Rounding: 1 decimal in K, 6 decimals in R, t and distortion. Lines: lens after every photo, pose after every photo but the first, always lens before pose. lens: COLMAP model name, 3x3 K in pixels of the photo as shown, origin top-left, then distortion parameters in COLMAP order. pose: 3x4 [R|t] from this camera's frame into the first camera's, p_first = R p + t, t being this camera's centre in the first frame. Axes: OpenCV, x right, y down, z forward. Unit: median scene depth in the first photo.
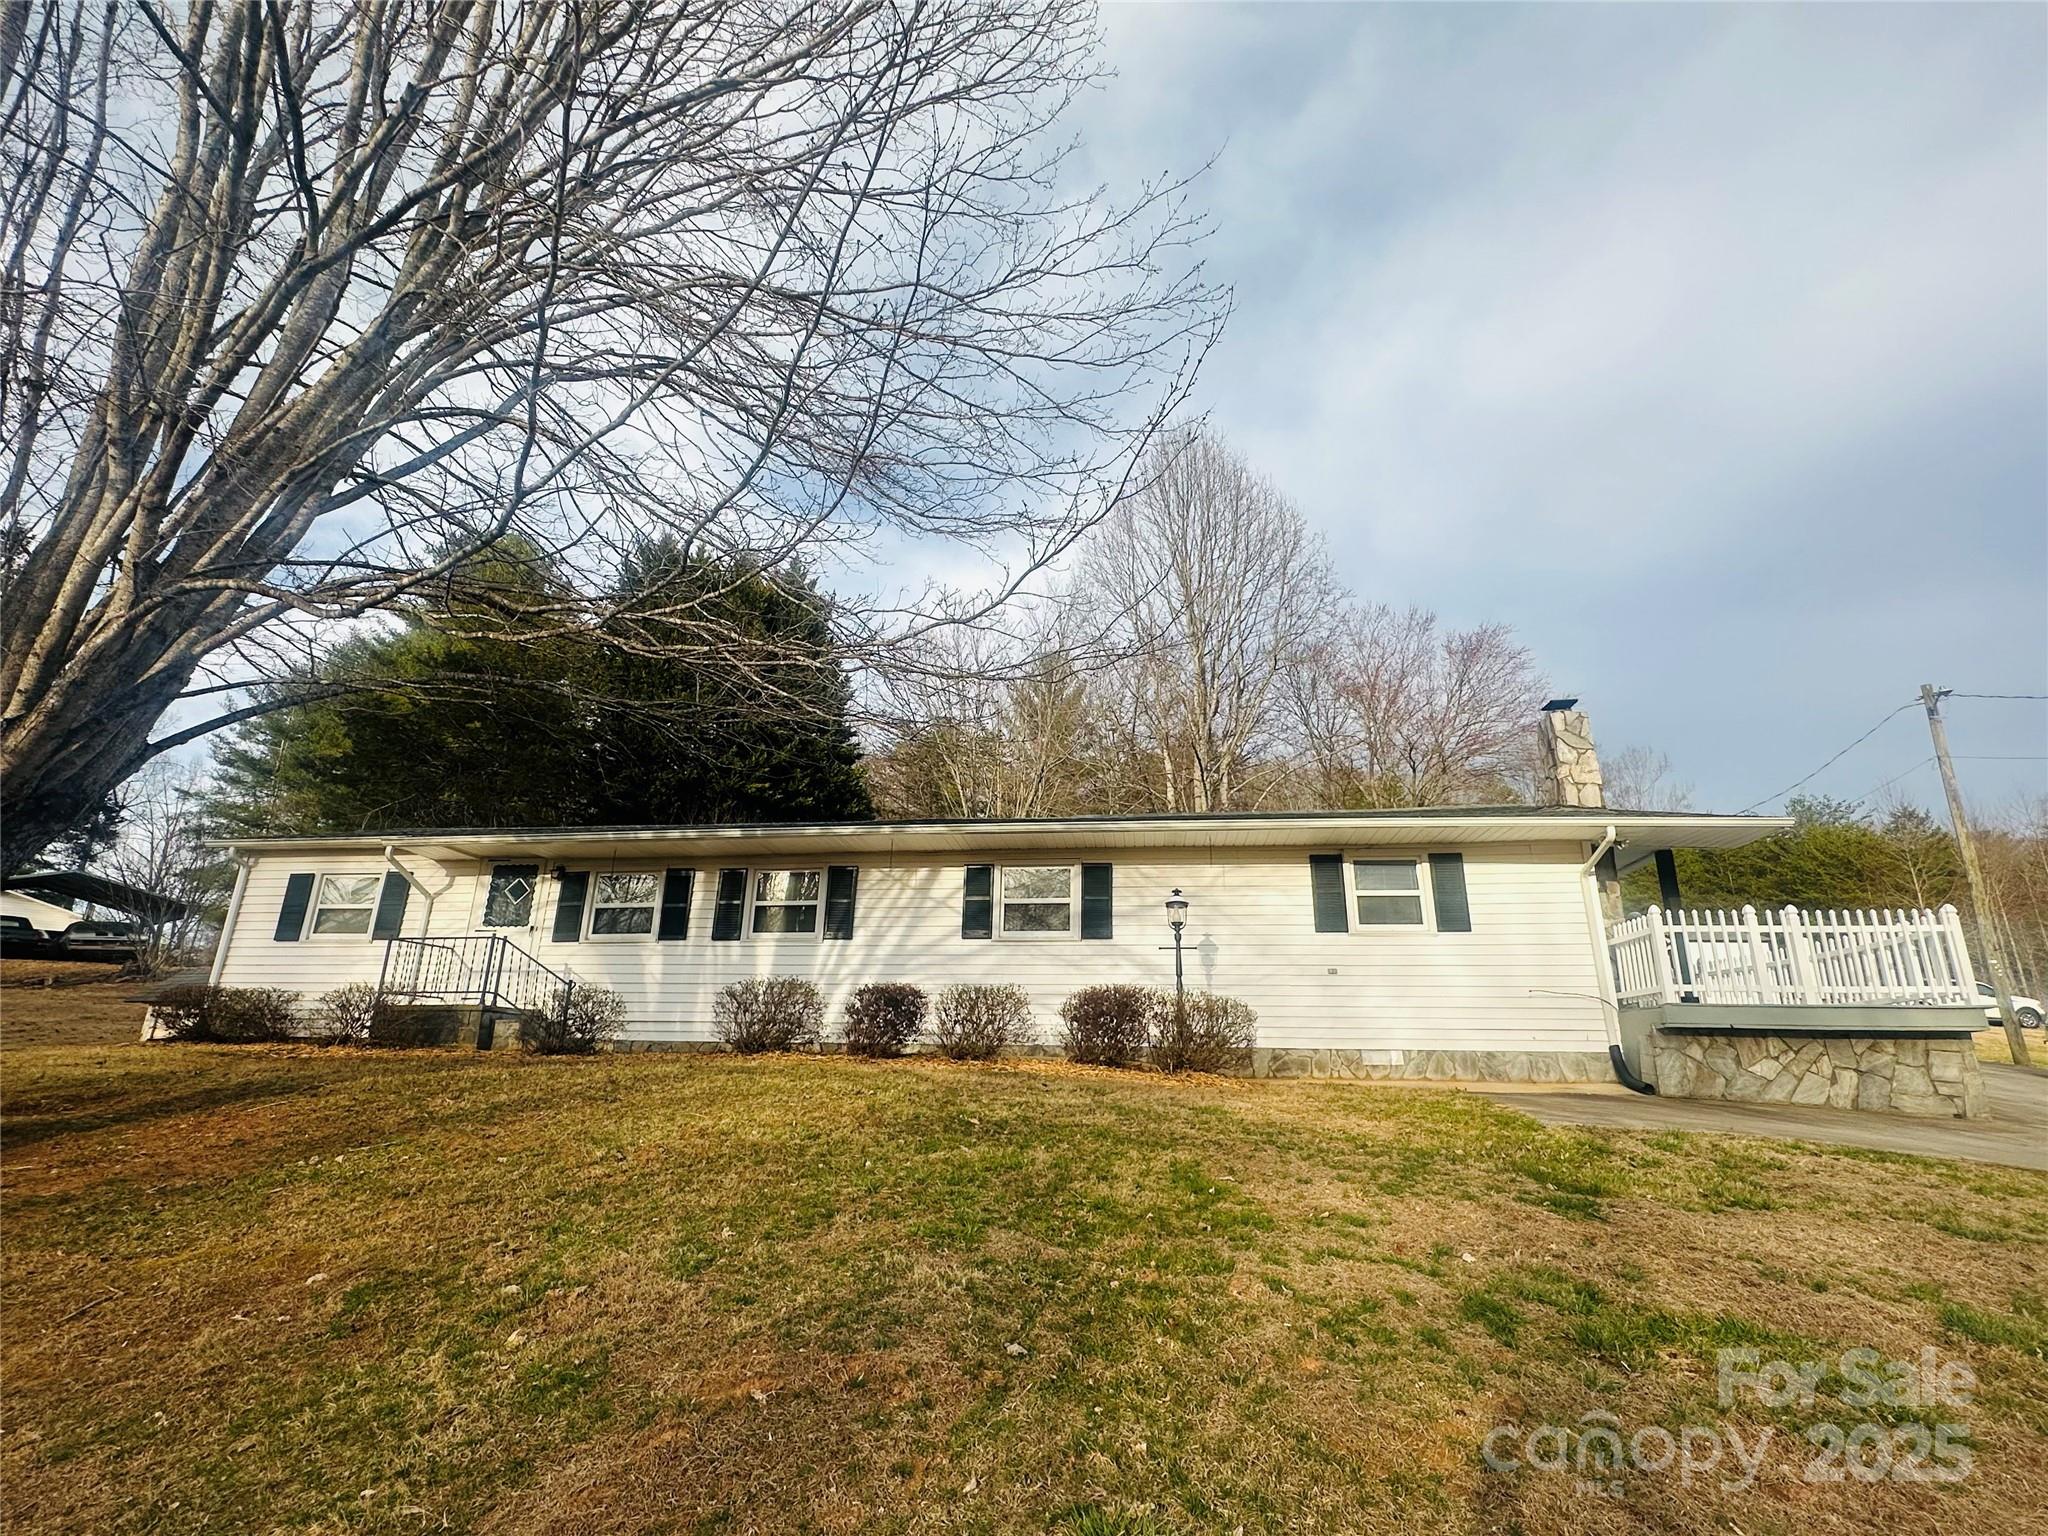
lens RADIAL K [[973.6, 0, 1024.0], [0, 973.6, 768.0], [0, 0, 1]] dist [-0.000199, -0.000678]
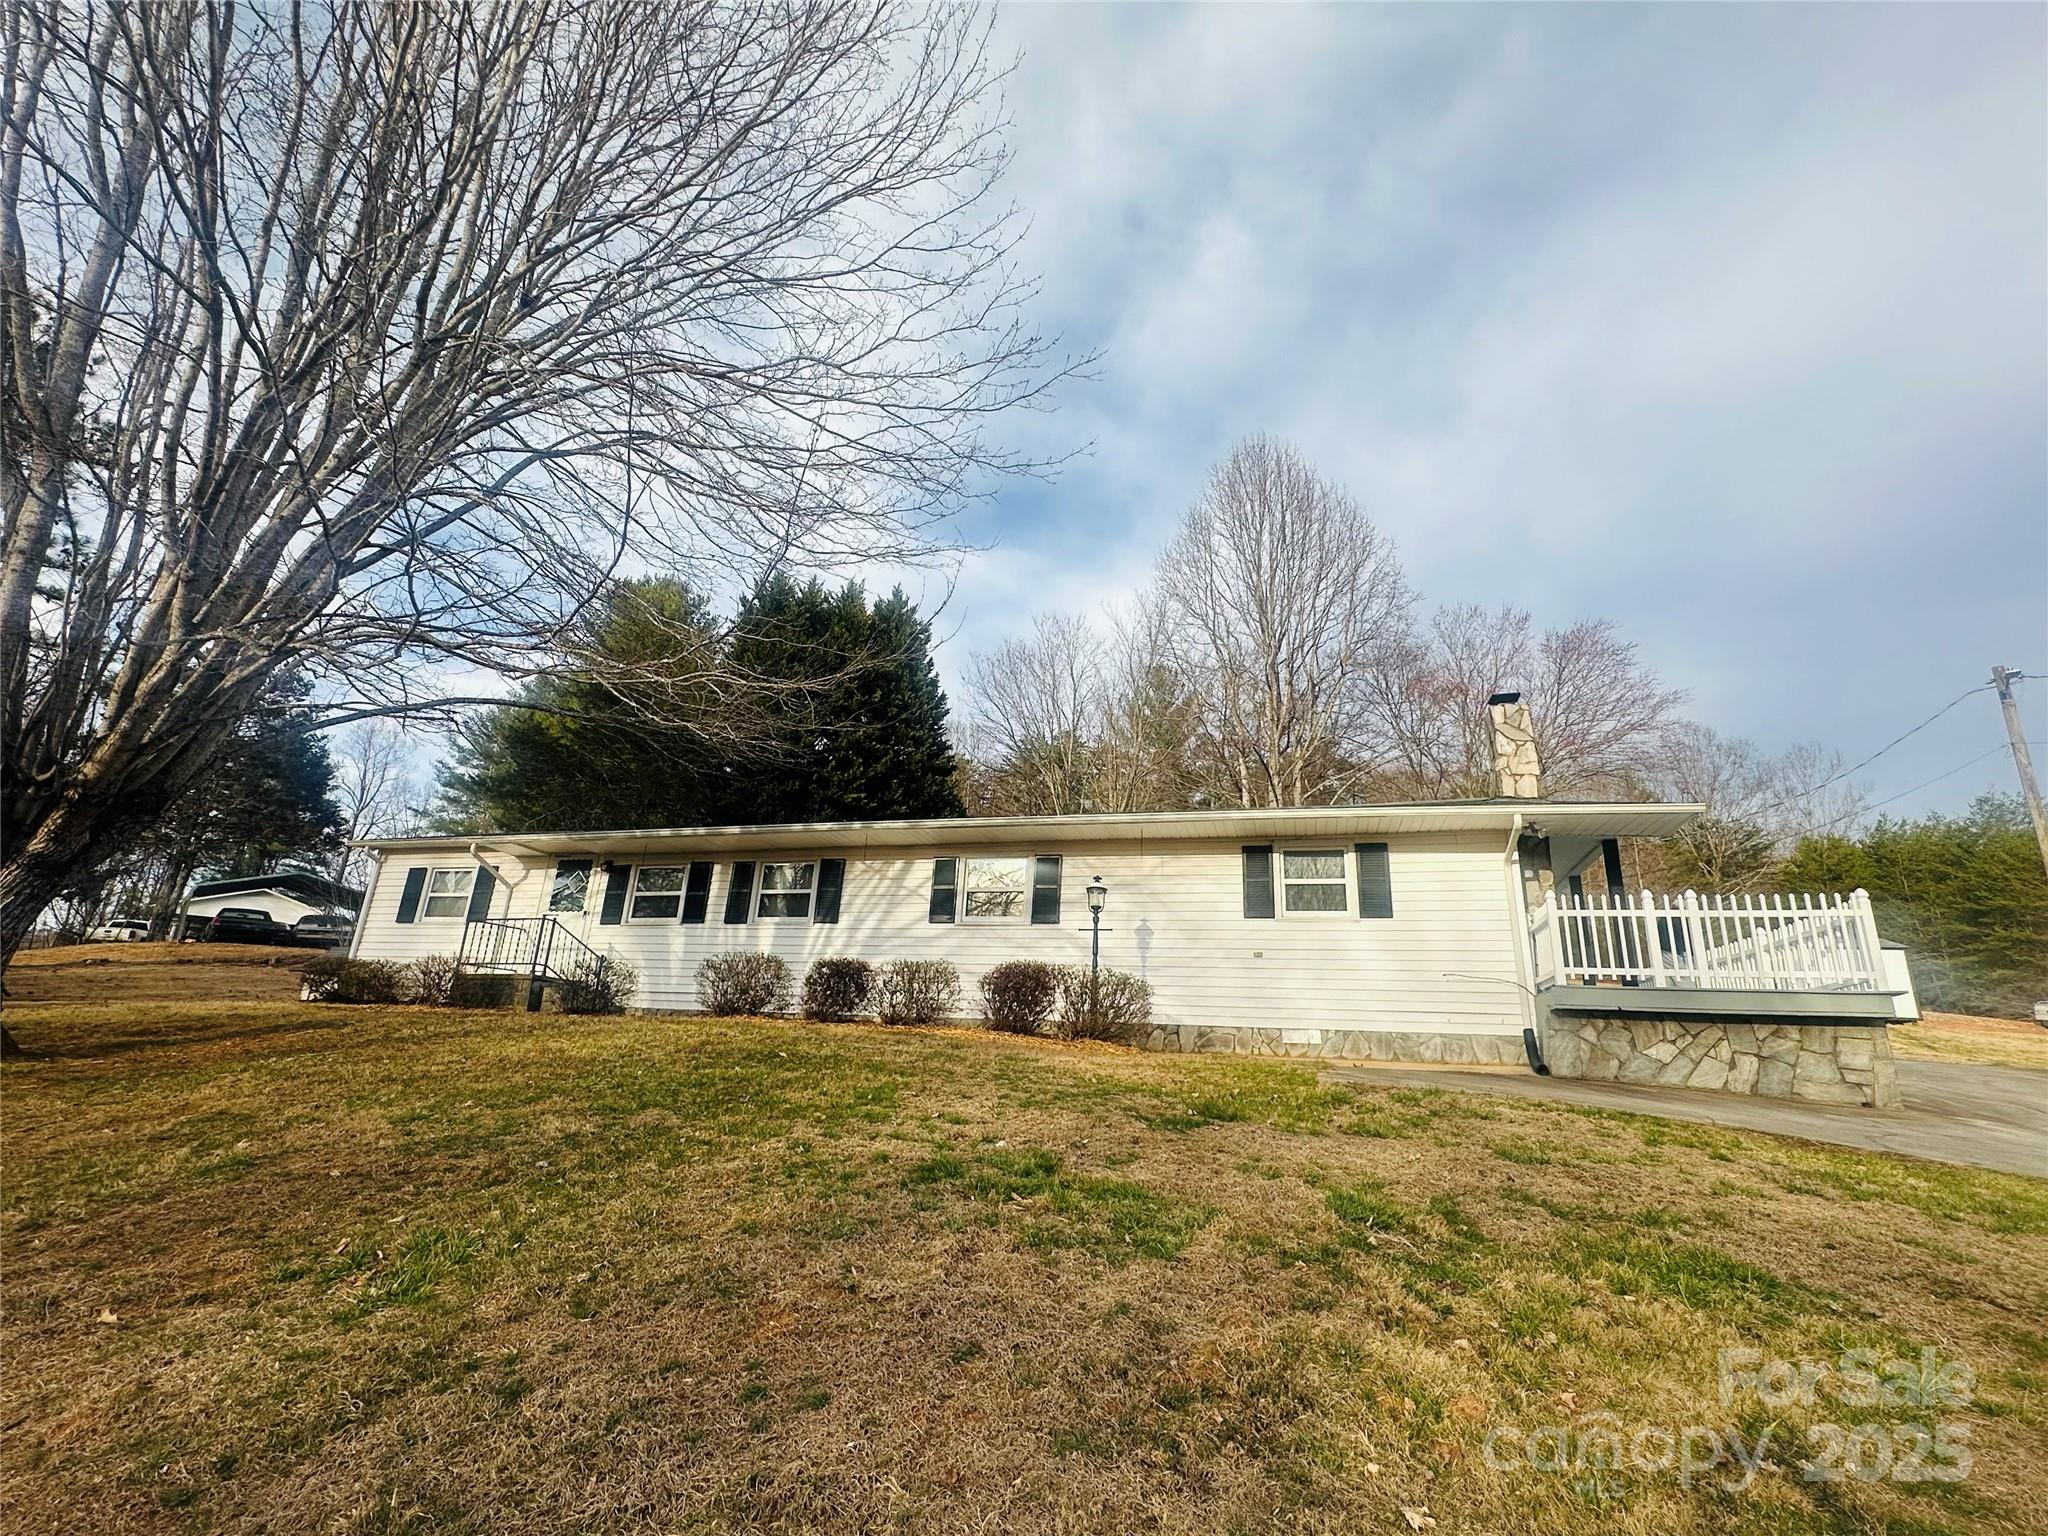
lens RADIAL K [[942.6, 0, 1024.0], [0, 942.6, 768.0], [0, 0, 1]] dist [-0.000356, 0.000278]
pose [[0.987848, -0.018434, -0.154326, 0.219330], [0.016265, 0.999751, -0.015304, 0.016101], [0.154569, 0.012608, 0.987902, -0.056019]]
